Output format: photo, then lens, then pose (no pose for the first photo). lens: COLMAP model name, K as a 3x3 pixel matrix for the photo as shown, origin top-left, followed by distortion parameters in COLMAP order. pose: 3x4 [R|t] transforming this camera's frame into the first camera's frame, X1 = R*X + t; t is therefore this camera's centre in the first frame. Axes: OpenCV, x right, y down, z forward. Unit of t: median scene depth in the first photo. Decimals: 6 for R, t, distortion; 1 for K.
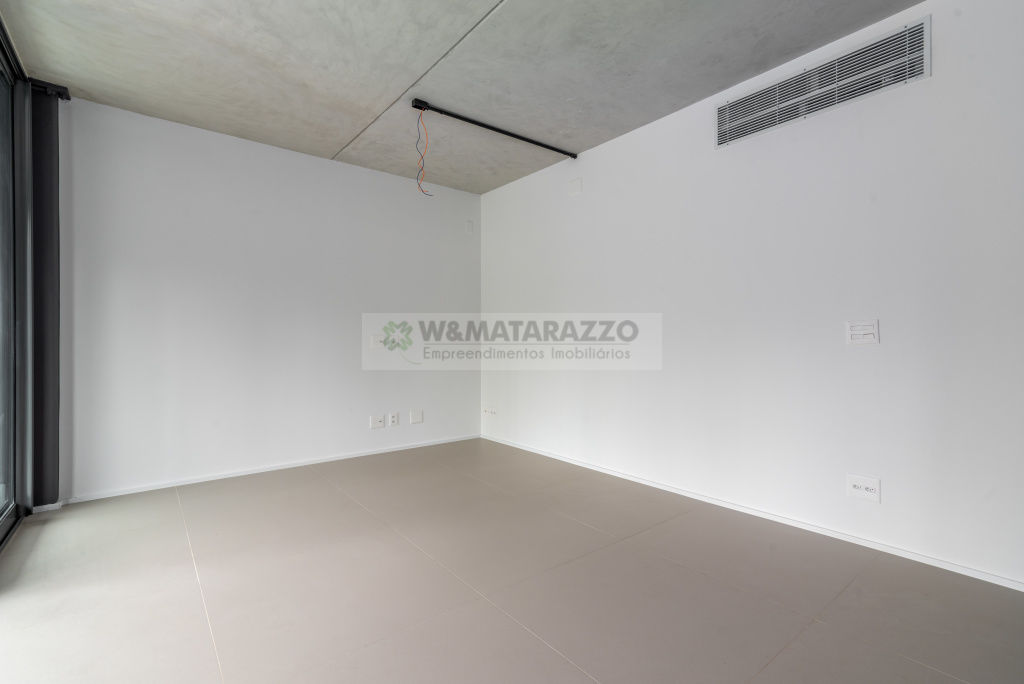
lens RADIAL K [[464.5, 0, 512.0], [0, 464.5, 342.0], [0, 0, 1]] dist [0.001511, 0.000223]
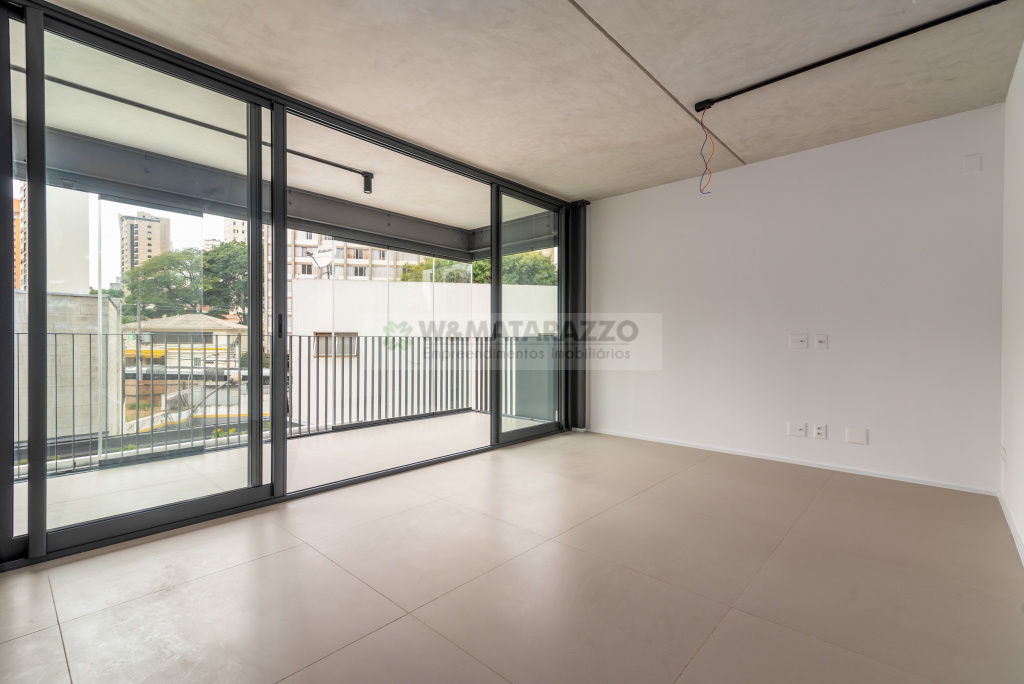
lens RADIAL K [[464.5, 0, 512.0], [0, 464.5, 342.0], [0, 0, 1]] dist [0.001511, 0.000223]
pose [[0.137078, 0.006698, -0.990538, 0.558173], [-0.002594, 0.999976, 0.006403, -0.003438], [0.990557, 0.001692, 0.137093, 0.339469]]
